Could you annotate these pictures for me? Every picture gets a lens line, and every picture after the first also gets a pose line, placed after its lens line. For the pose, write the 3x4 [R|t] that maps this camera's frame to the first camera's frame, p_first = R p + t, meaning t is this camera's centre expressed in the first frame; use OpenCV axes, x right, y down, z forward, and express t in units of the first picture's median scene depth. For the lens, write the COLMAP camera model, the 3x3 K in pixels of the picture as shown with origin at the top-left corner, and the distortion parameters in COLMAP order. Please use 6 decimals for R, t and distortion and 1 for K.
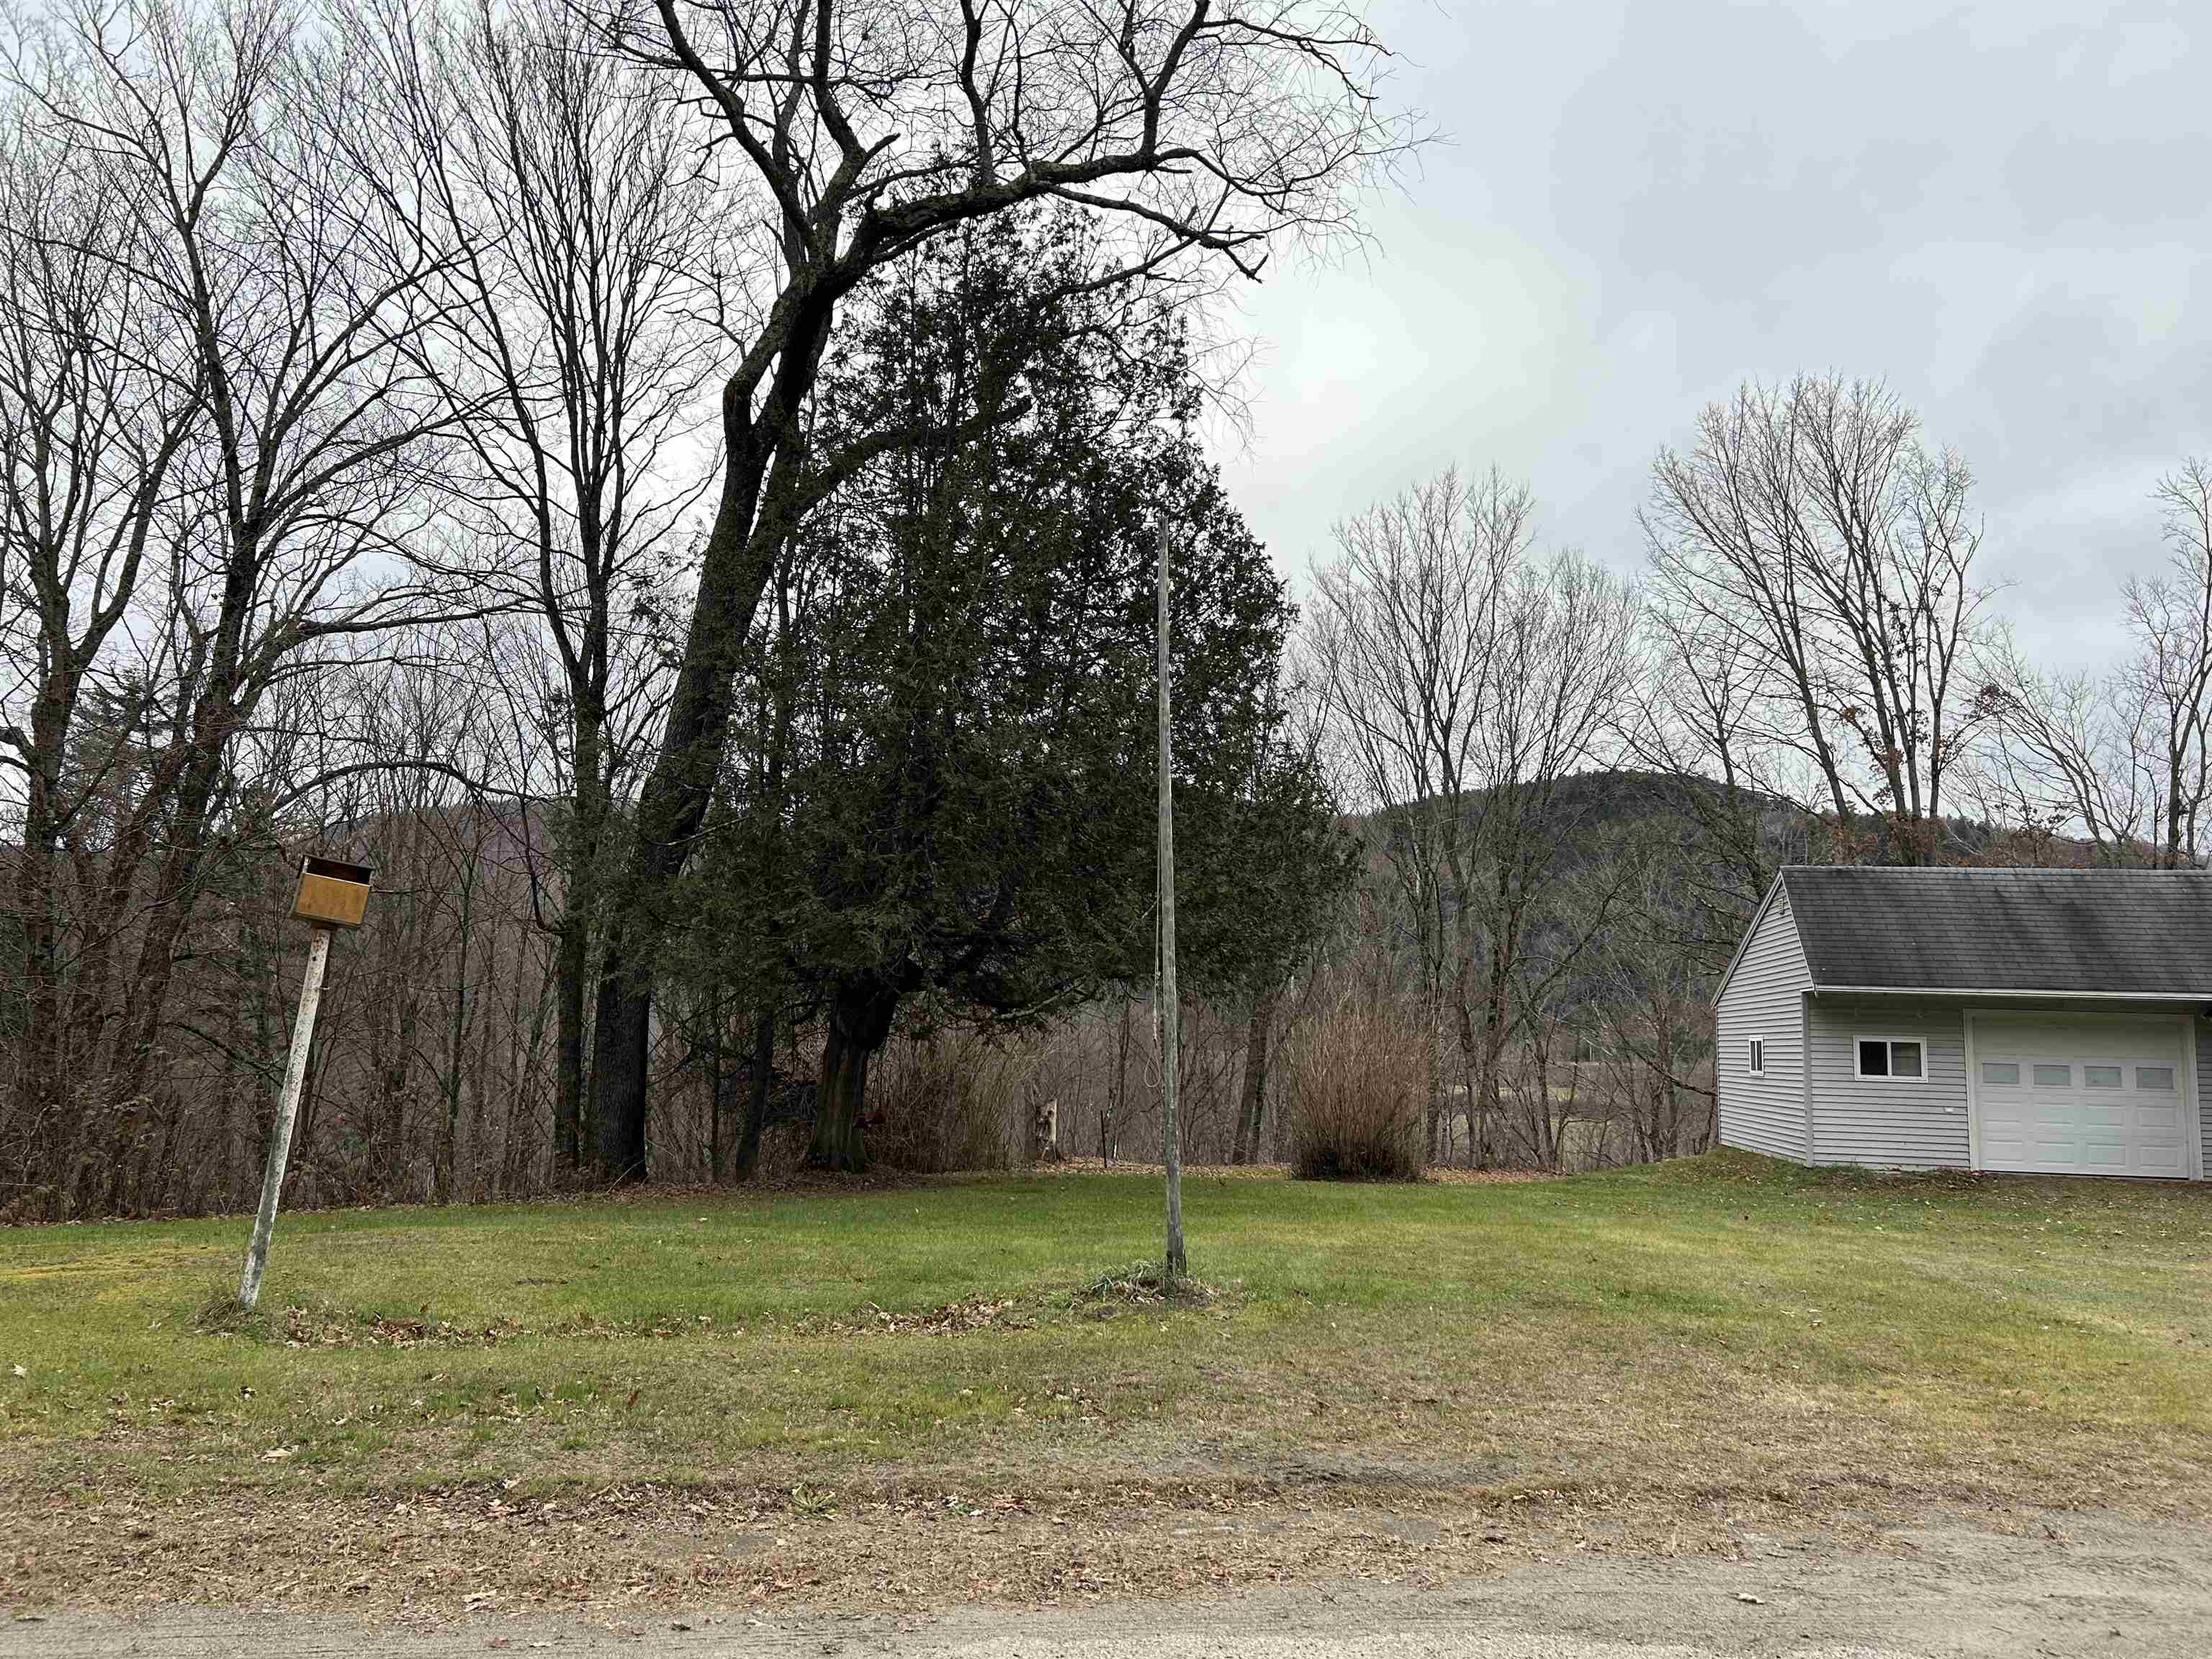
lens RADIAL K [[1650.6, 0, 1106.0], [0, 1650.6, 829.5], [0, 0, 1]] dist [0.040396, -0.047462]
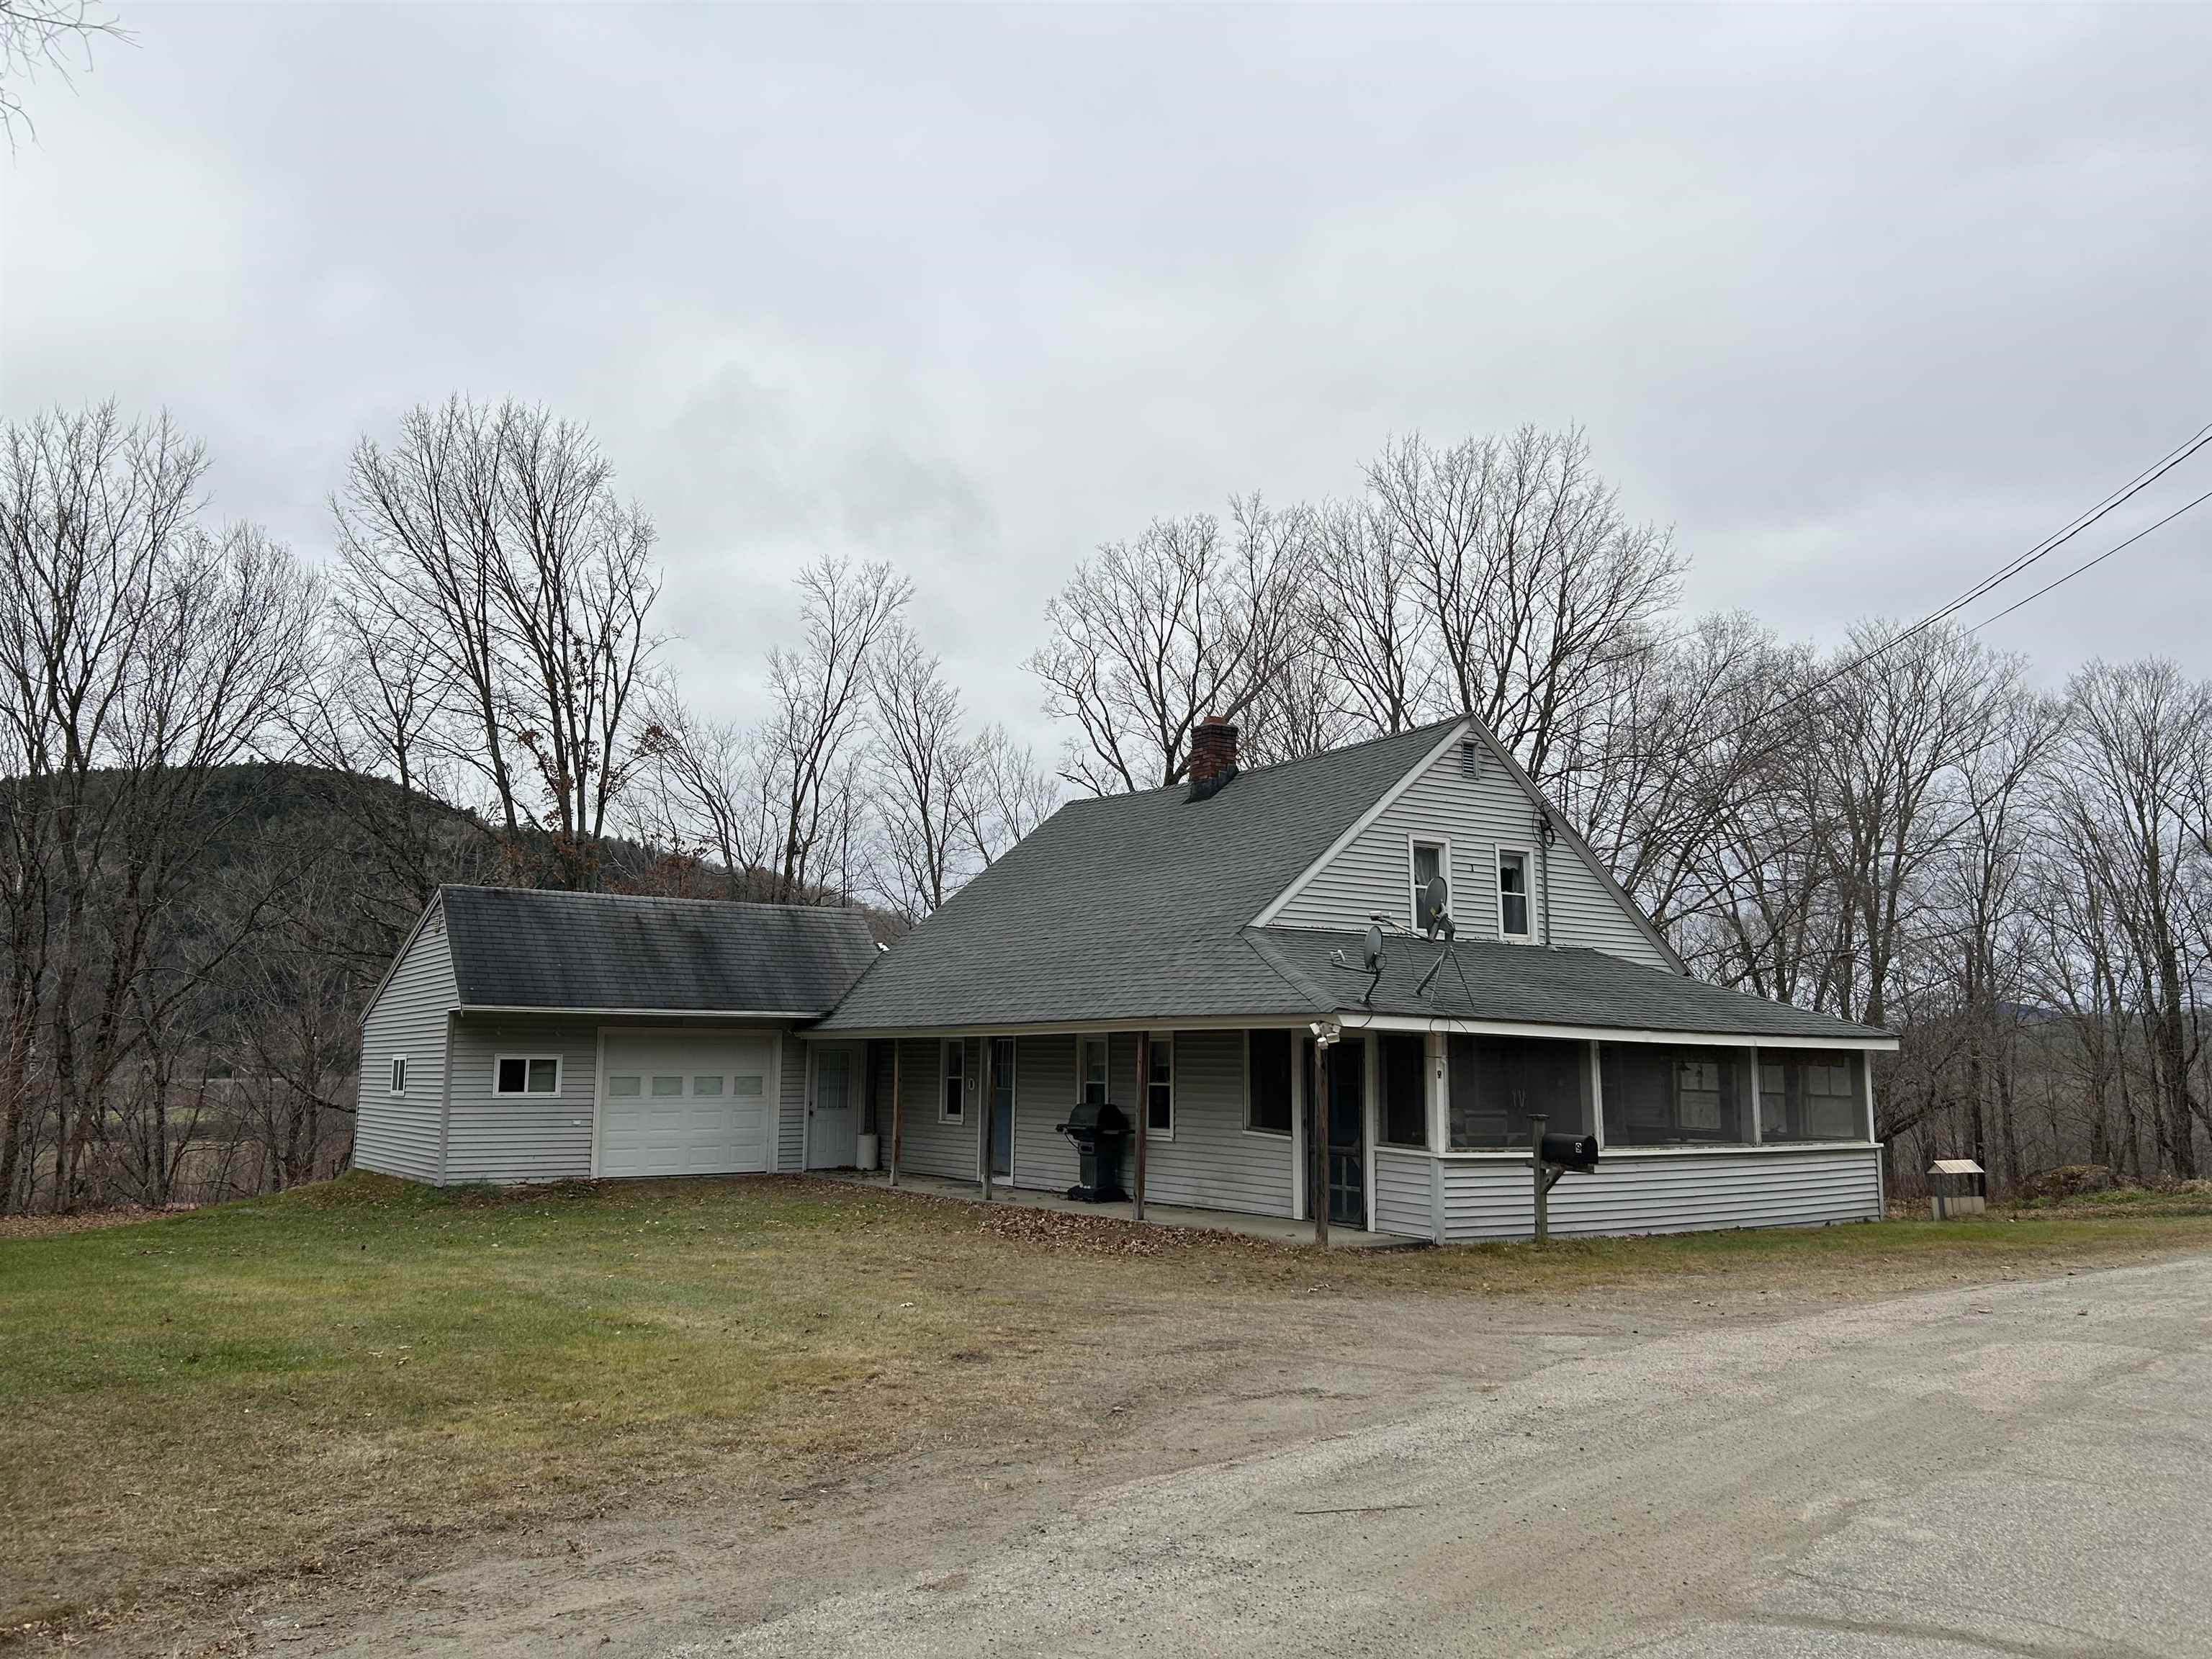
lens RADIAL K [[1655.1, 0, 1115.1], [0, 1655.1, 808.9], [0, 0, 1]] dist [0.039845, -0.036900]
pose [[0.722512, 0.084211, 0.686210, 0.005830], [-0.072047, 0.996321, -0.046409, -0.003278], [-0.687594, -0.015908, 0.725921, -0.001266]]
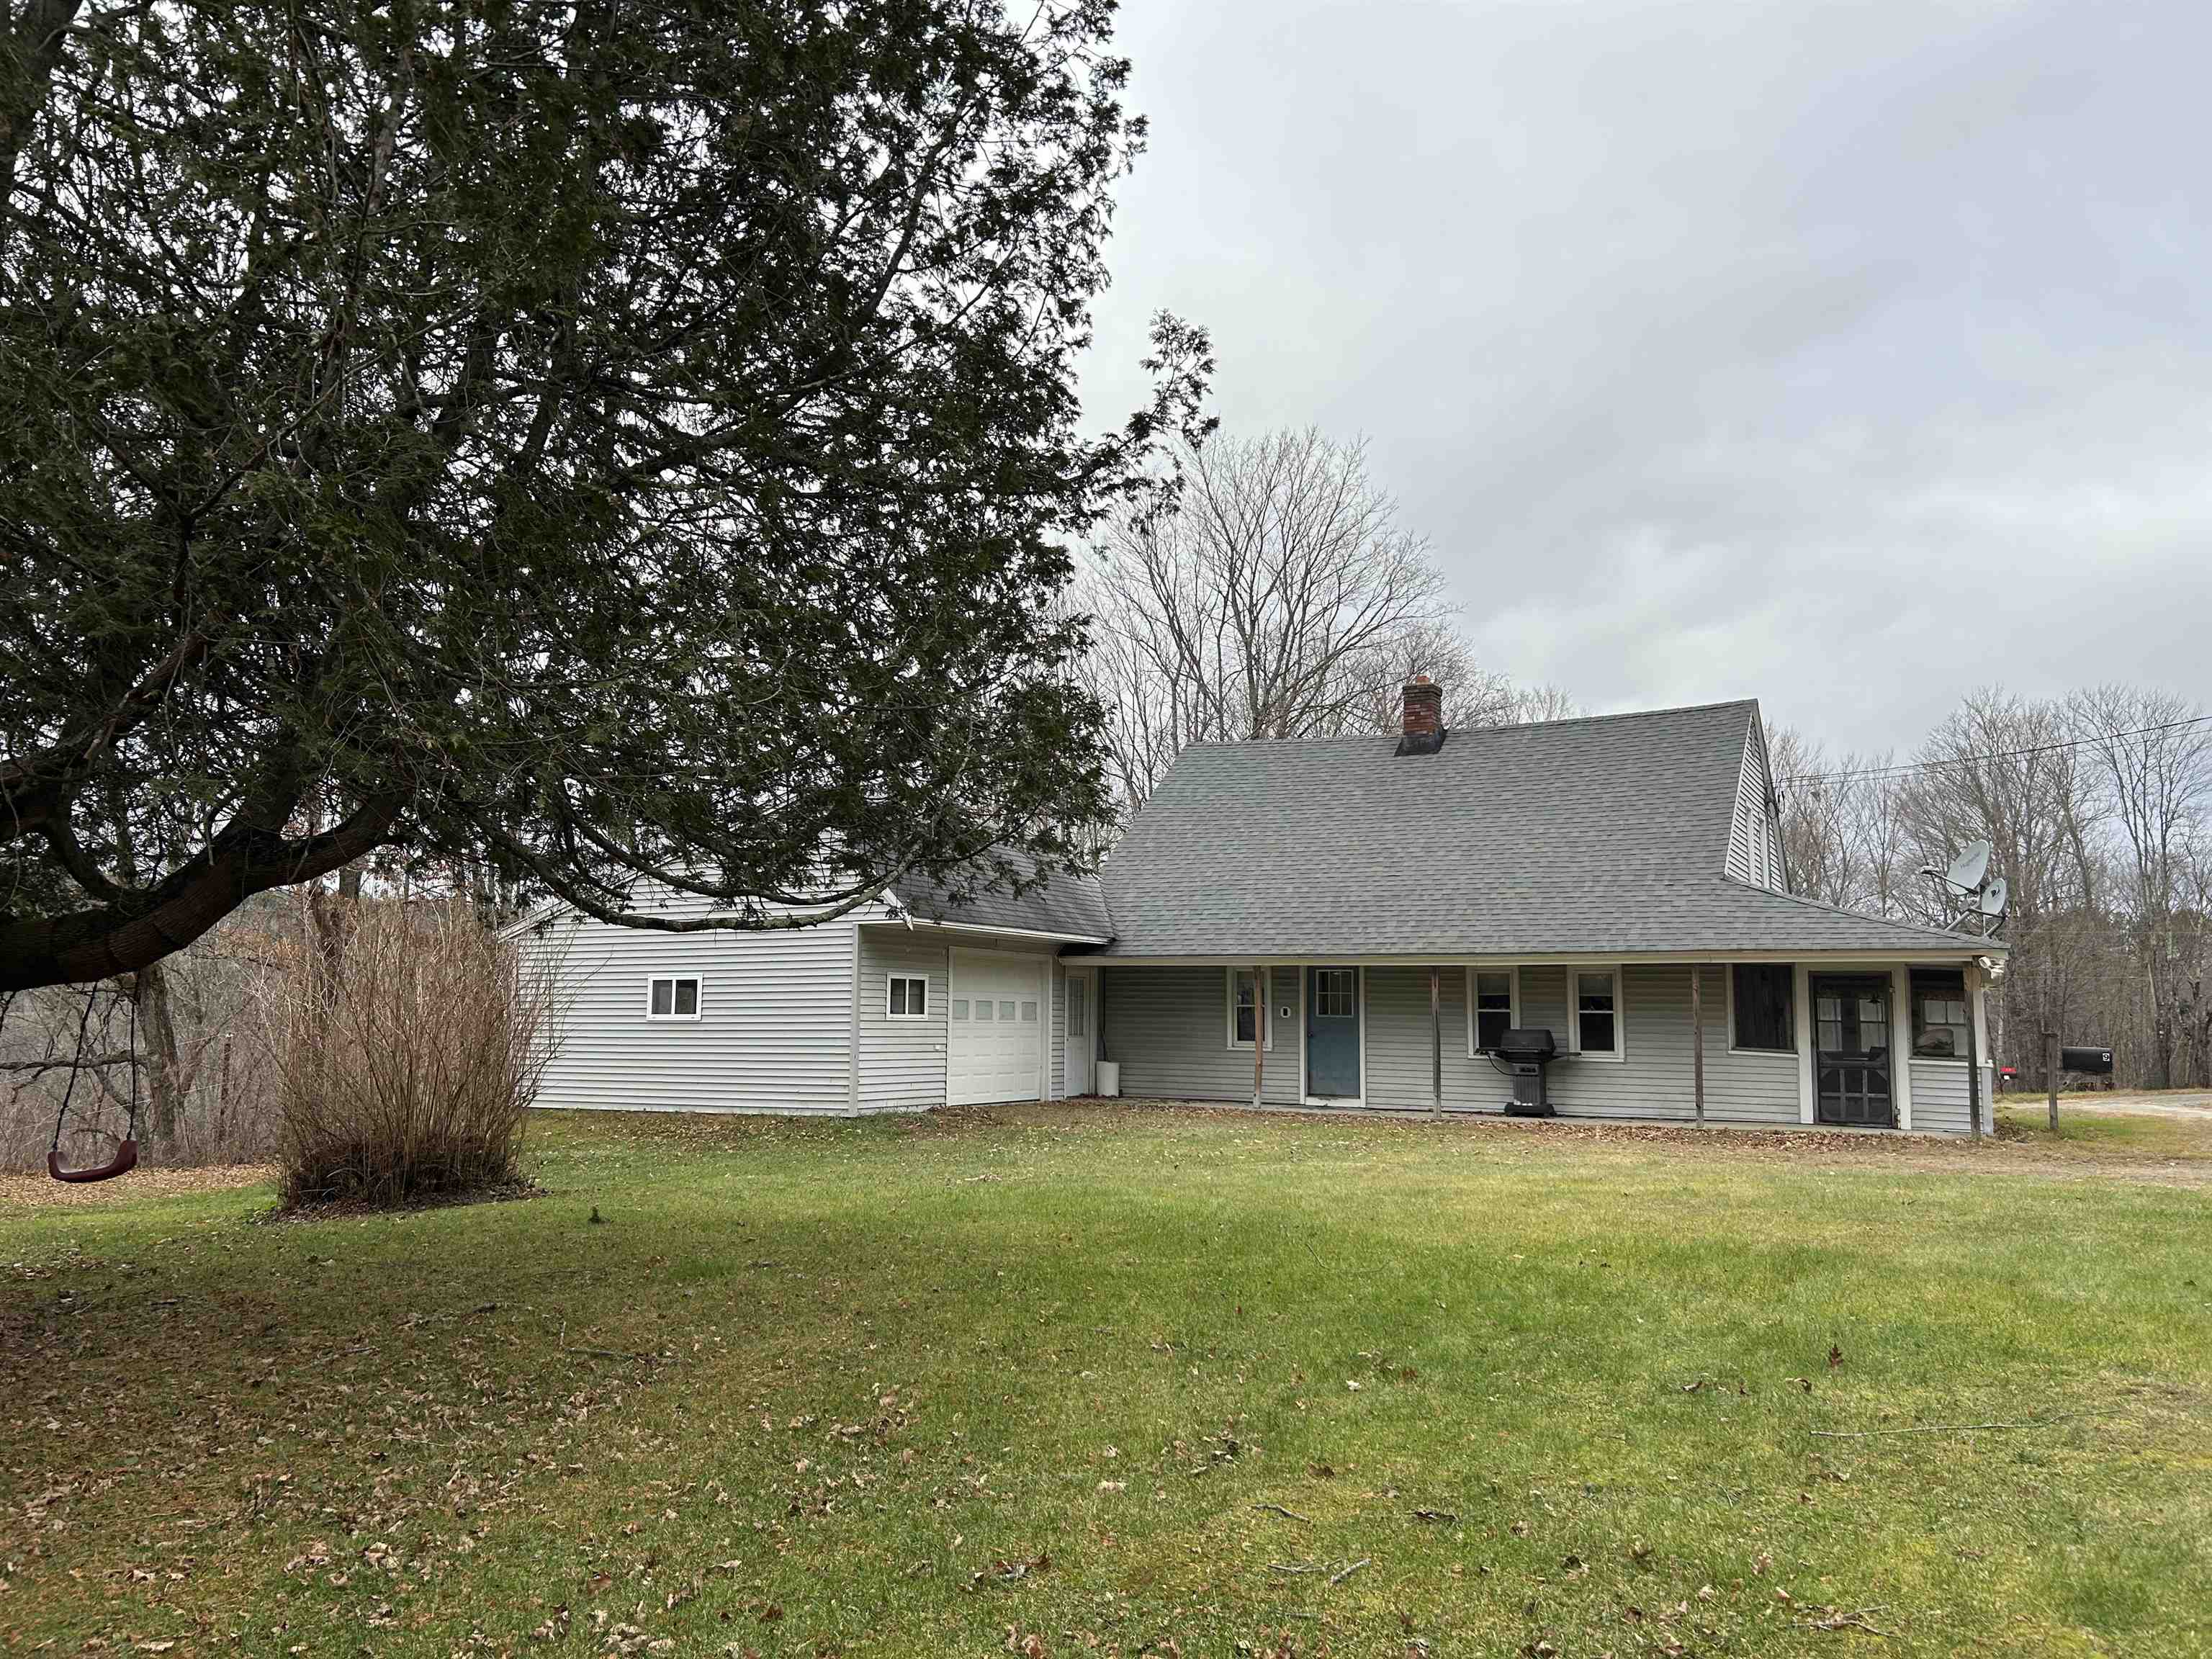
lens RADIAL K [[1658.2, 0, 1100.5], [0, 1658.2, 832.1], [0, 0, 1]] dist [0.037571, -0.046306]
pose [[0.329037, 0.081704, 0.940776, -0.219954], [-0.120131, 0.991777, -0.044117, 0.039827], [-0.936645, -0.098500, 0.336147, 0.320635]]
